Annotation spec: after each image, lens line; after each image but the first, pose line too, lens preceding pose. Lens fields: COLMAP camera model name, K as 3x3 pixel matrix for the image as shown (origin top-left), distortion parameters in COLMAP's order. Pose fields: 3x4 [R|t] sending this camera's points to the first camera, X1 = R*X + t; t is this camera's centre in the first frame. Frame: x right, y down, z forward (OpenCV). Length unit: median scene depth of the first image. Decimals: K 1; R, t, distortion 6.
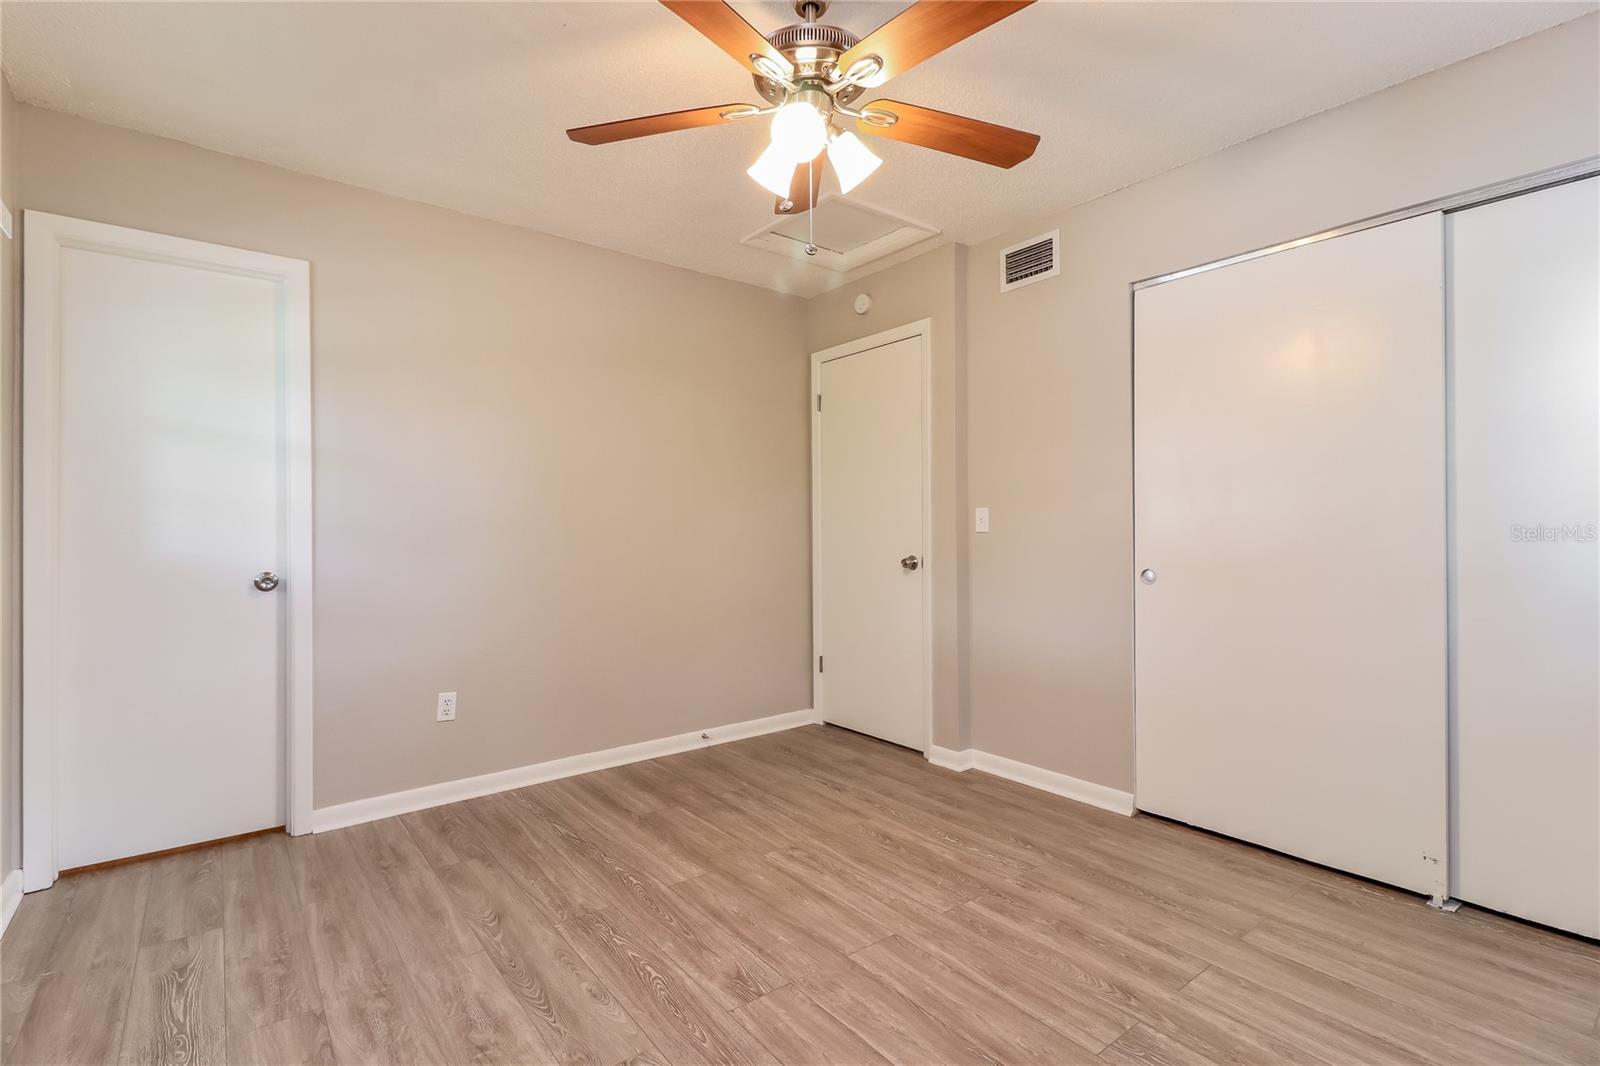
lens RADIAL K [[738.2, 0, 800.0], [0, 738.2, 533.0], [0, 0, 1]] dist [0.000813, -0.000106]
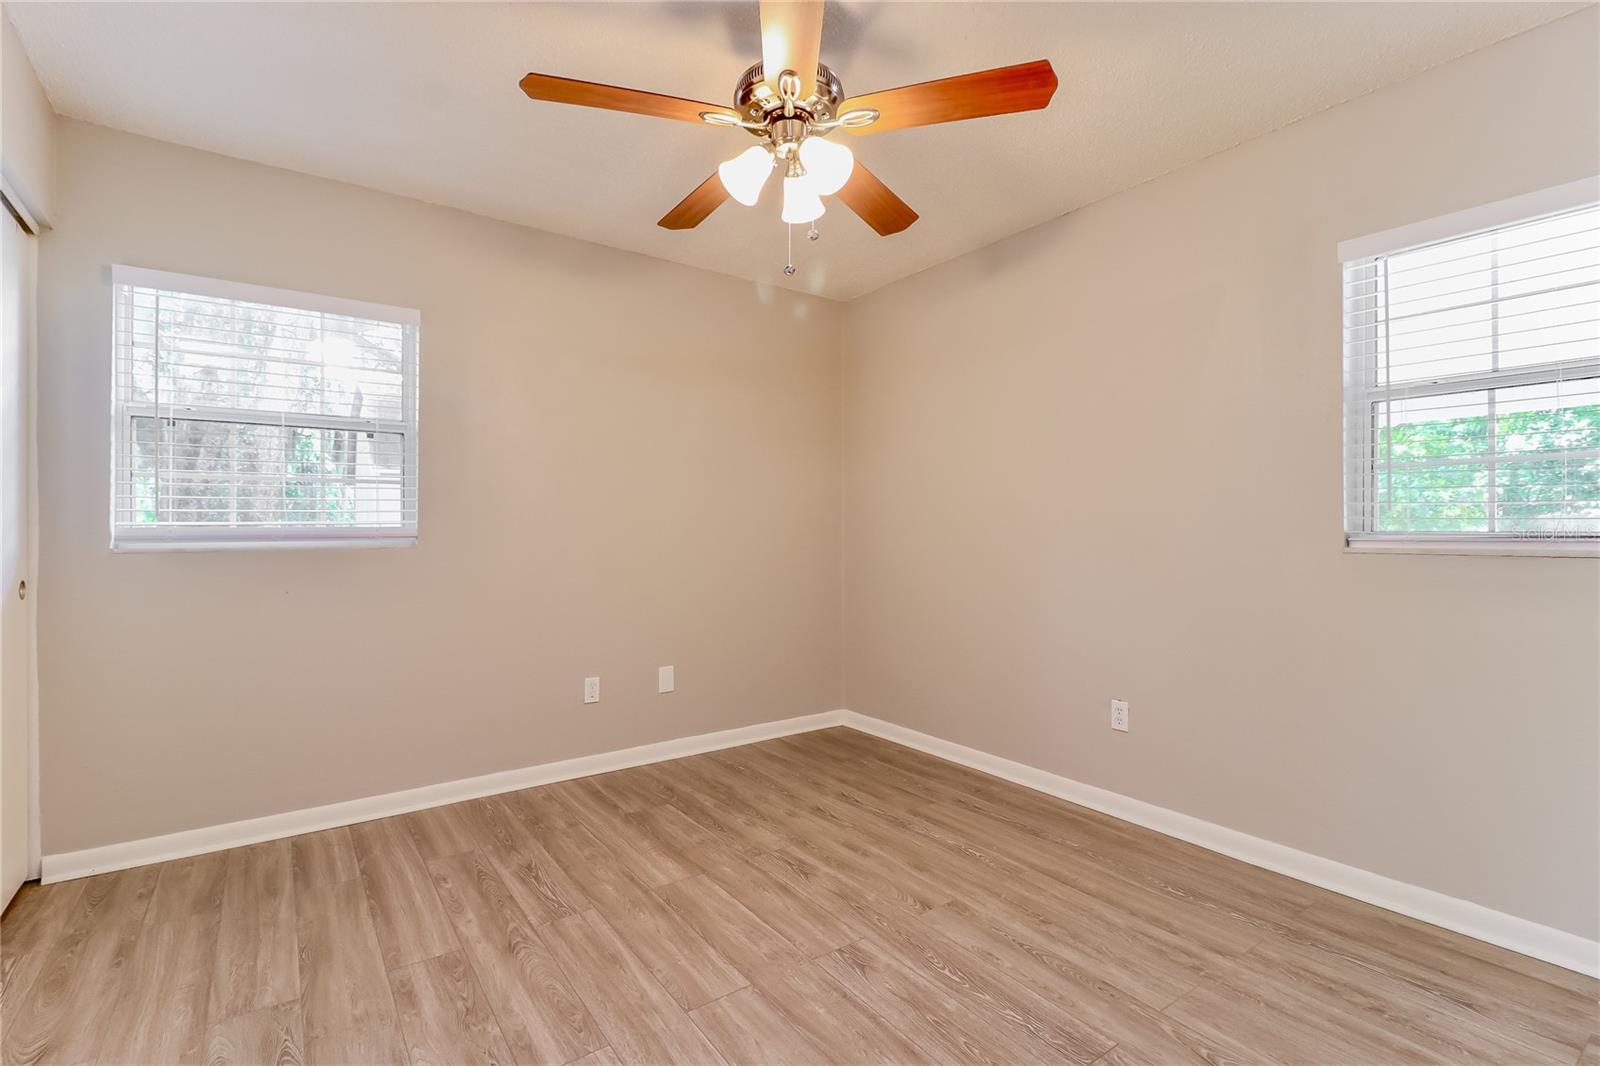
lens RADIAL K [[738.2, 0, 800.0], [0, 738.2, 533.0], [0, 0, 1]] dist [0.000813, -0.000106]
pose [[-0.999155, 0.002340, 0.041043, -0.039822], [0.002336, 0.999997, -0.000161, -0.003714], [-0.041043, -0.000065, -0.999157, 2.027246]]
